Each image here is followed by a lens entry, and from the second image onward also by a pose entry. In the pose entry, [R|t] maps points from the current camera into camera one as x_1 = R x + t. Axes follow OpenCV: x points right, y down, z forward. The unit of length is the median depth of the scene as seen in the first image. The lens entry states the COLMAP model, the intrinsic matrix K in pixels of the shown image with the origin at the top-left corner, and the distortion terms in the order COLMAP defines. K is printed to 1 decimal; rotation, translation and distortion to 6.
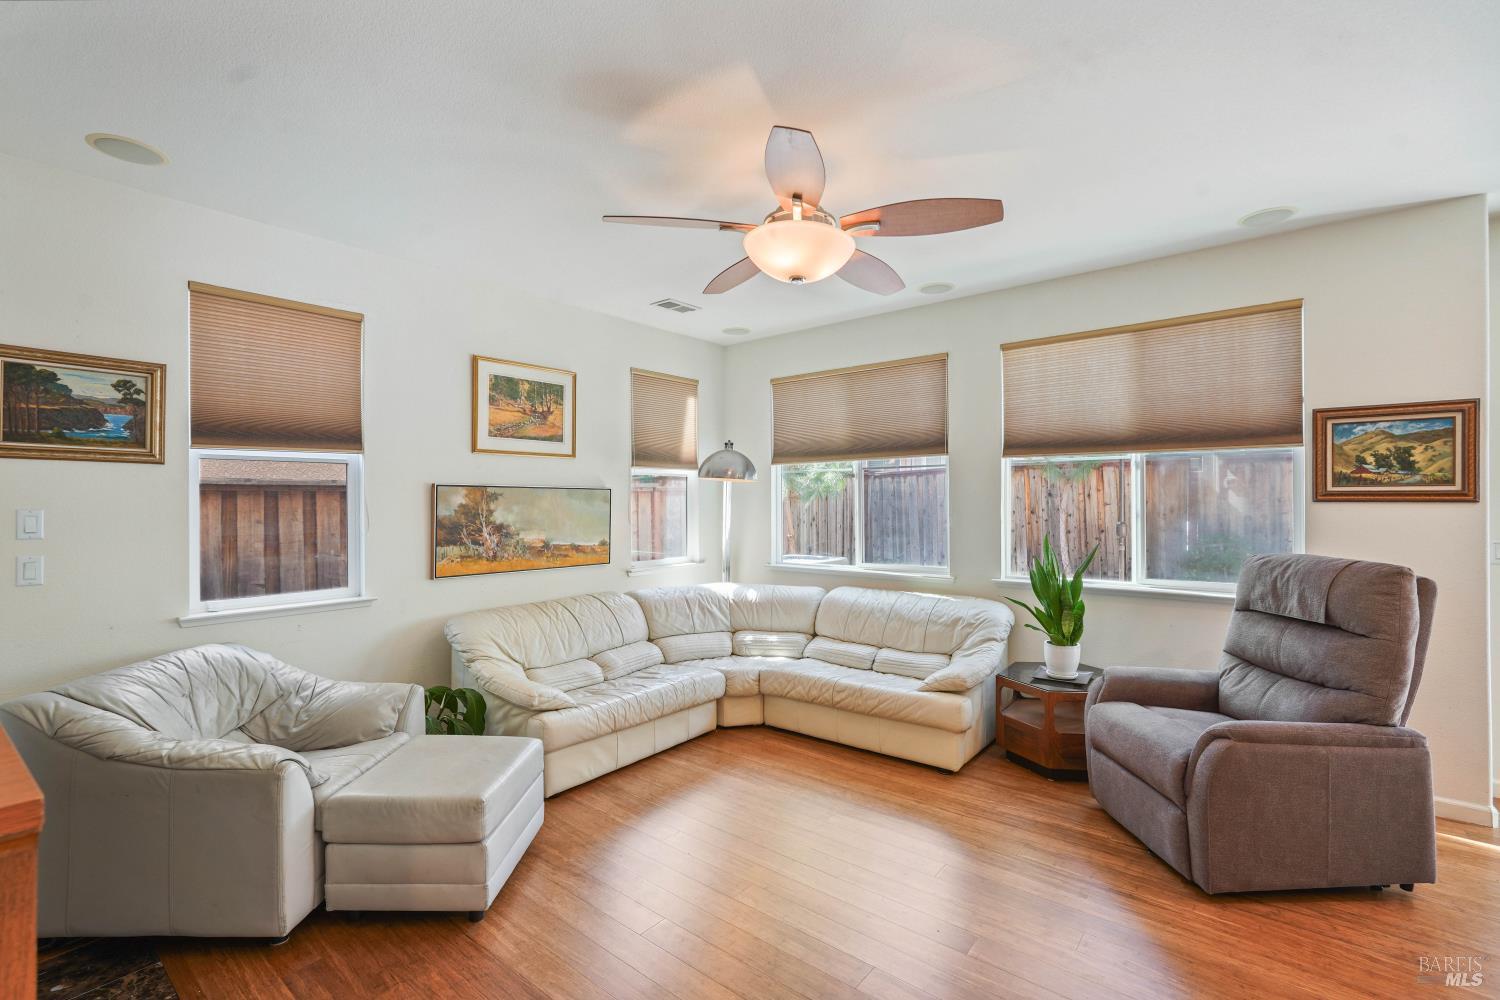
lens RADIAL K [[680.3, 0, 768.8], [0, 680.3, 506.8], [0, 0, 1]] dist [-0.011768, 0.006763]
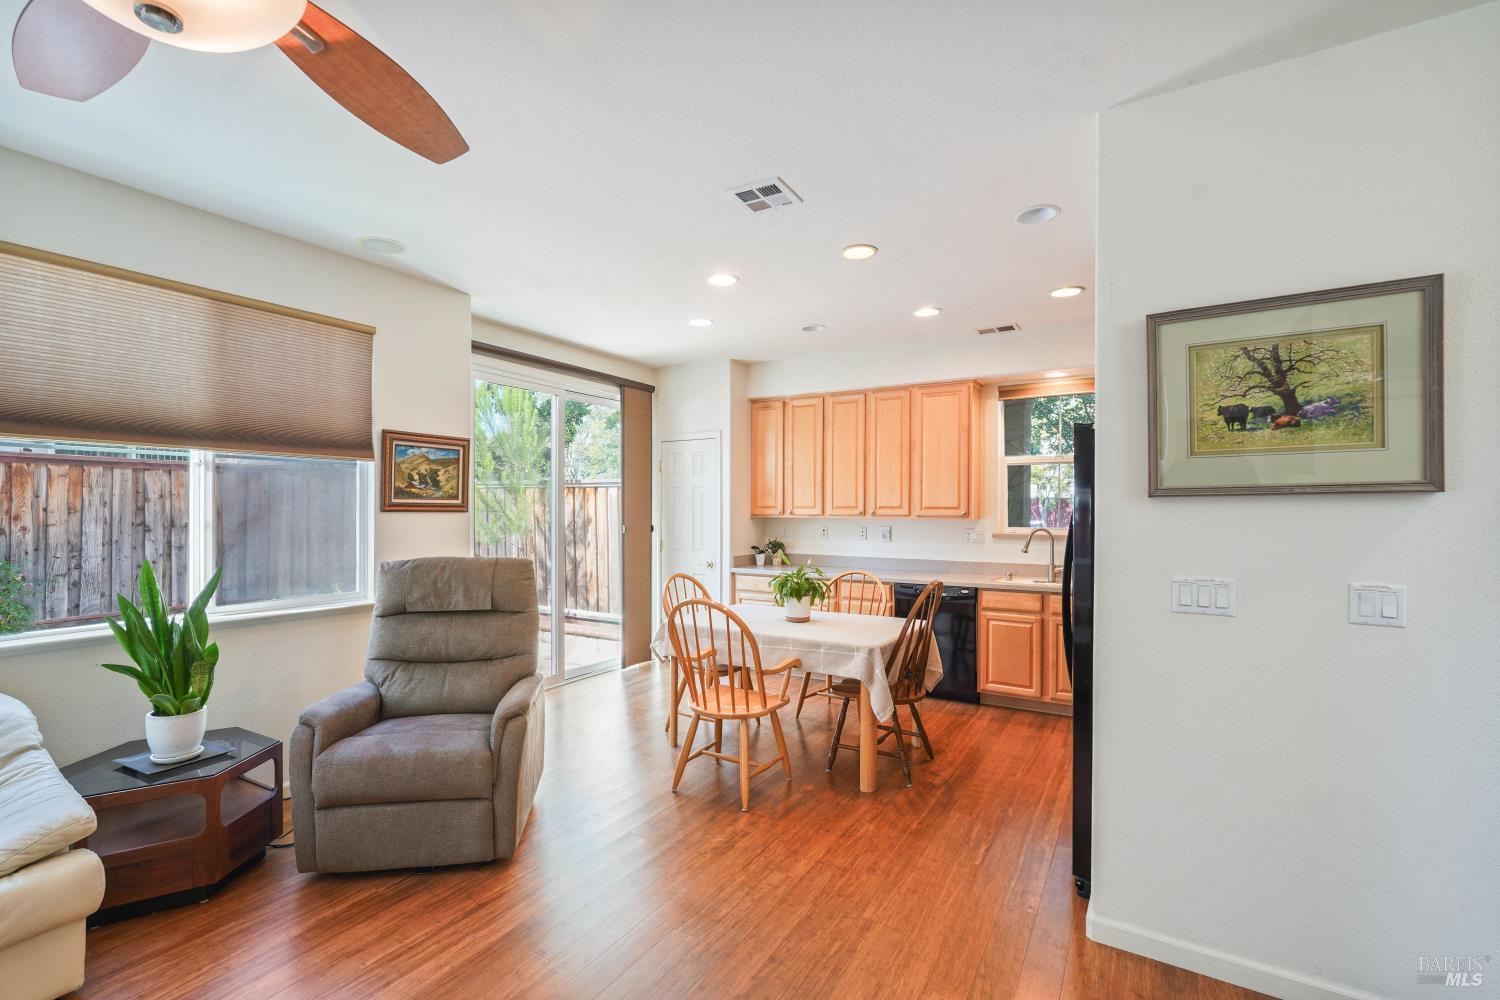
lens RADIAL K [[680.3, 0, 729.5], [0, 680.3, 510.4], [0, 0, 1]] dist [-0.011768, 0.006763]
pose [[-0.118827, 0.001811, 0.992913, -0.373443], [0.007624, 0.999971, -0.000911, -0.004243], [-0.992886, 0.007461, -0.118837, 0.557511]]
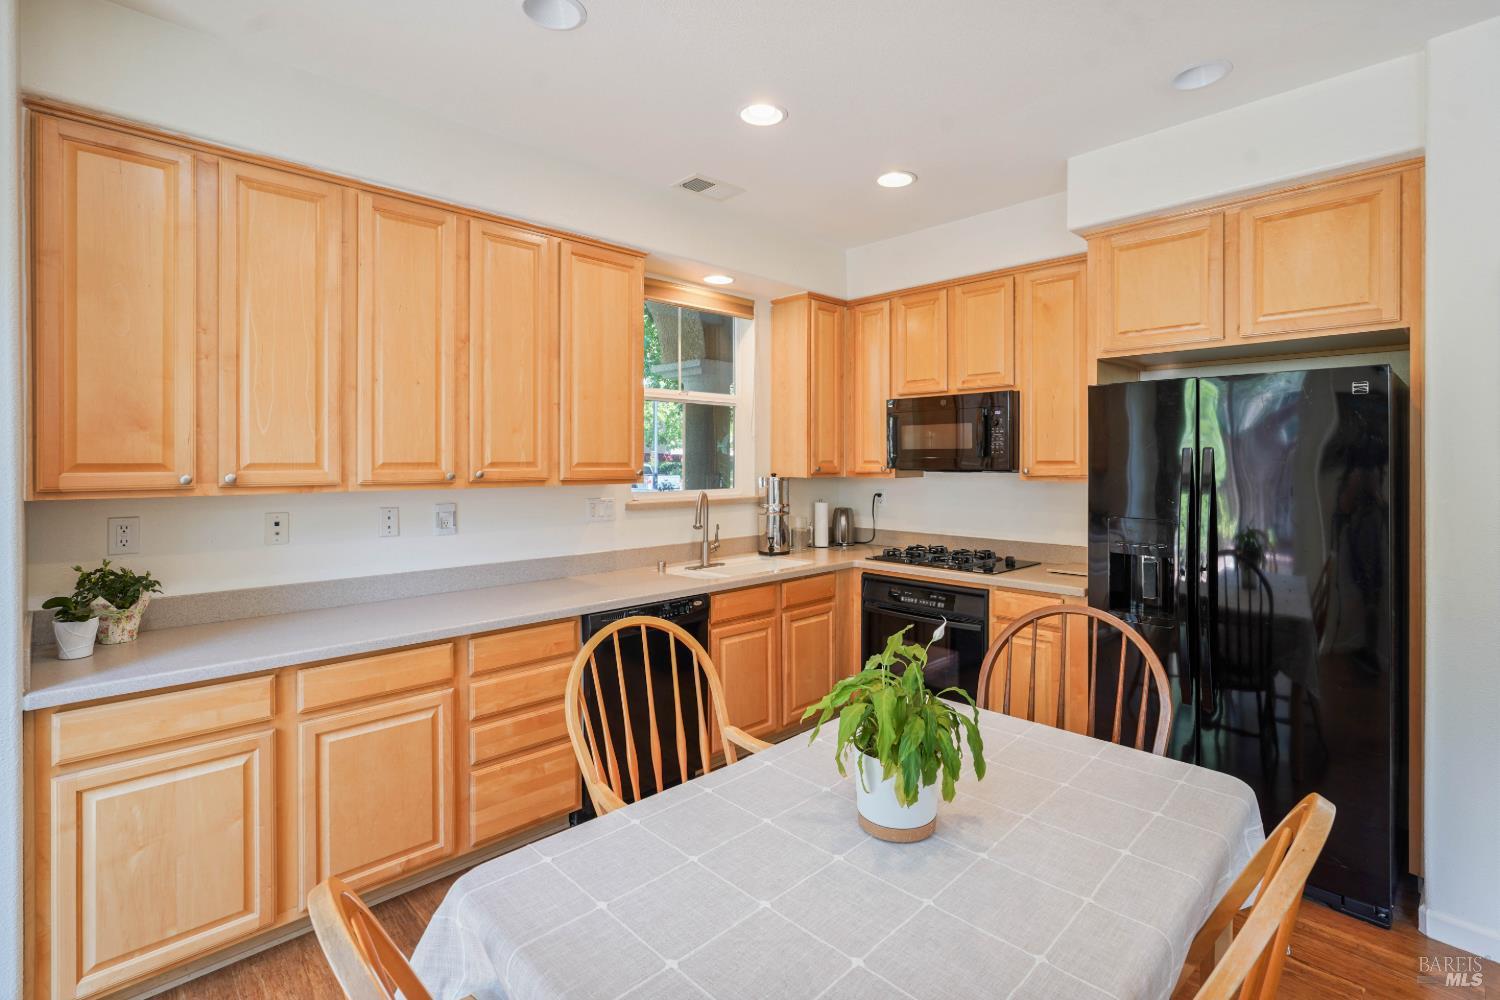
lens RADIAL K [[680.3, 0, 765.9], [0, 680.3, 462.0], [0, 0, 1]] dist [-0.011768, 0.006763]
pose [[-0.992972, 0.005752, 0.118213, 0.803544], [0.007340, 0.999889, 0.013000, -0.020669], [-0.118125, 0.013777, -0.992903, 0.739006]]
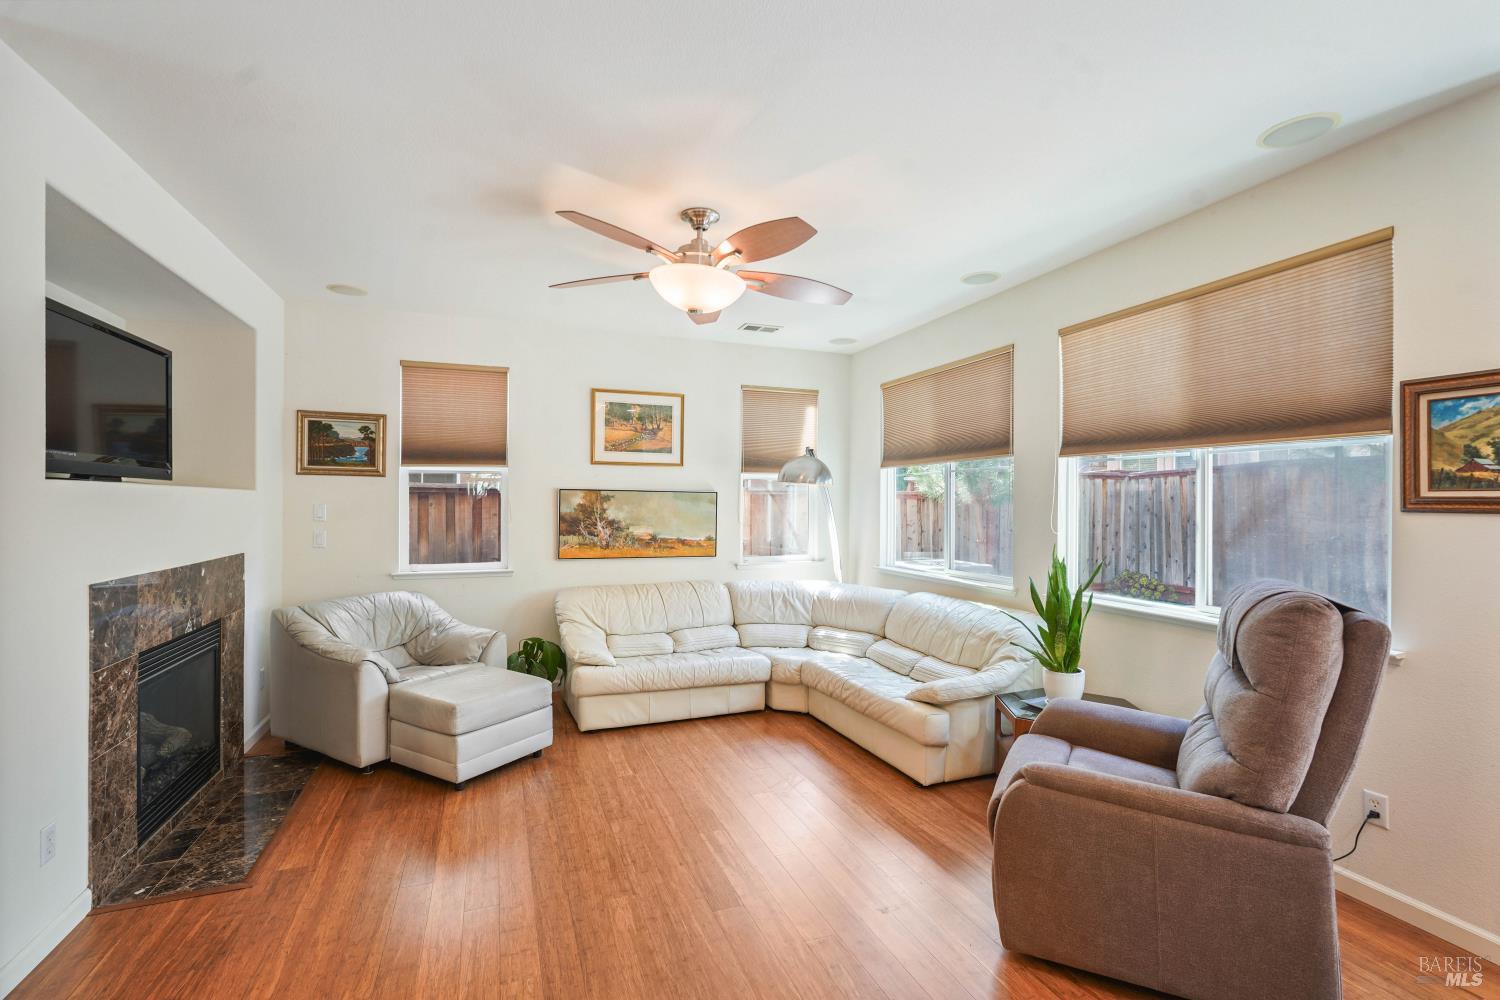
lens RADIAL K [[680.3, 0, 754.2], [0, 680.3, 509.9], [0, 0, 1]] dist [-0.011768, 0.006763]
pose [[0.863353, 0.014210, -0.504401, 0.570993], [-0.013439, 0.999896, 0.005166, -0.004103], [0.504422, 0.002319, 0.863454, 0.045010]]
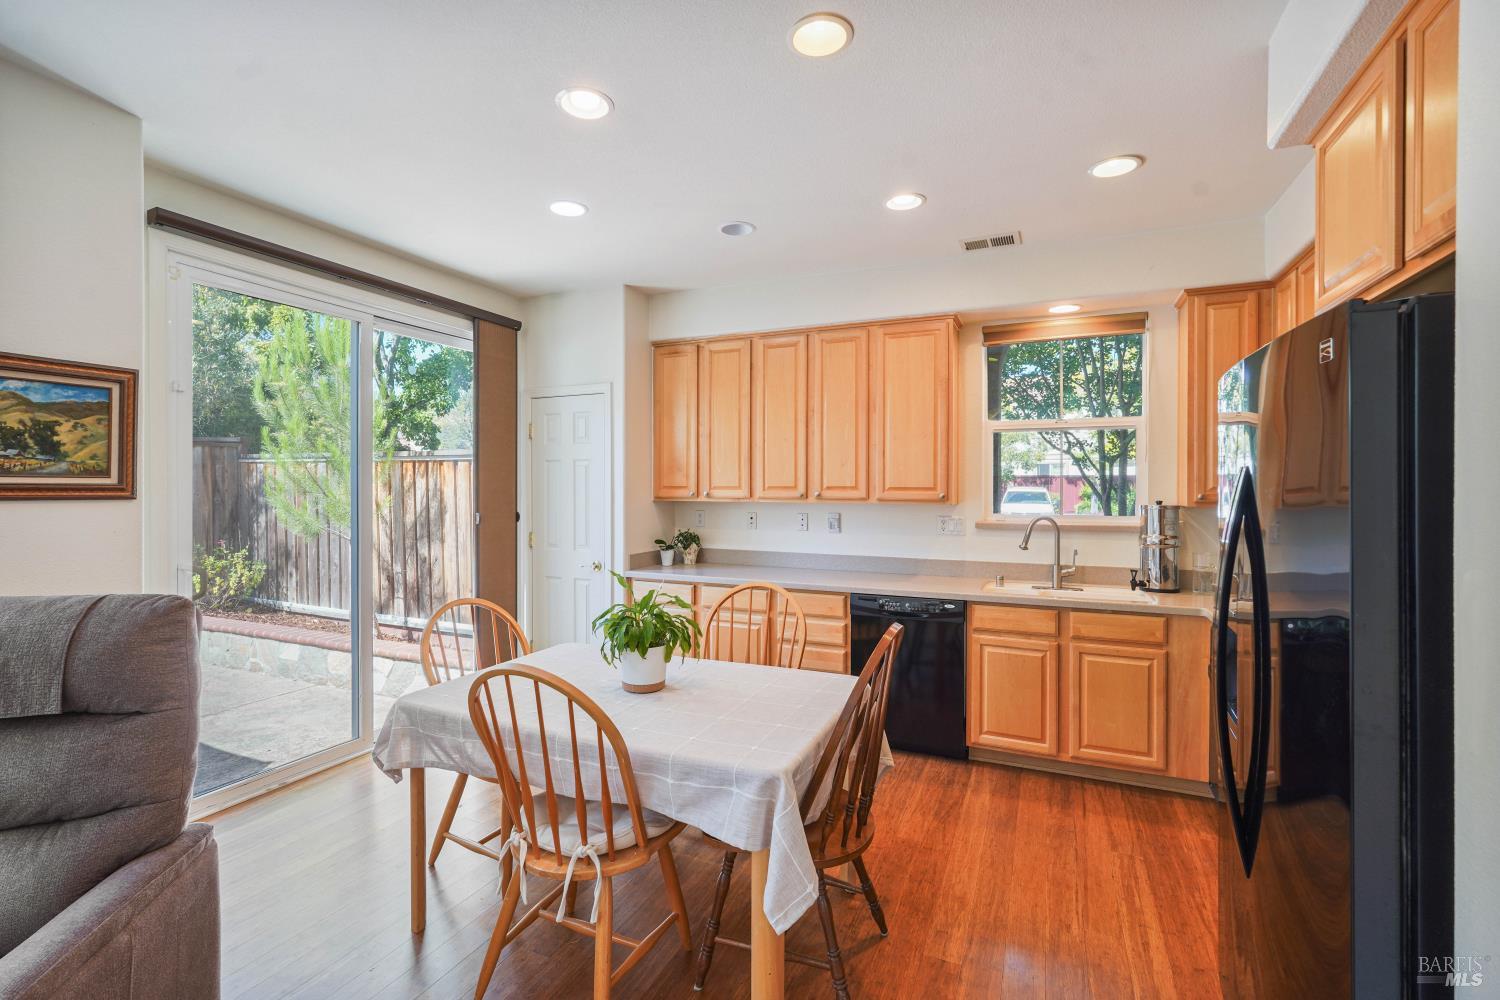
lens RADIAL K [[680.3, 0, 747.8], [0, 680.3, 485.0], [0, 0, 1]] dist [-0.011768, 0.006763]
pose [[-0.257308, 0.005027, 0.966316, 0.080185], [0.009646, 0.999950, -0.002633, -0.013235], [-0.966281, 0.008643, -0.257344, 0.450946]]
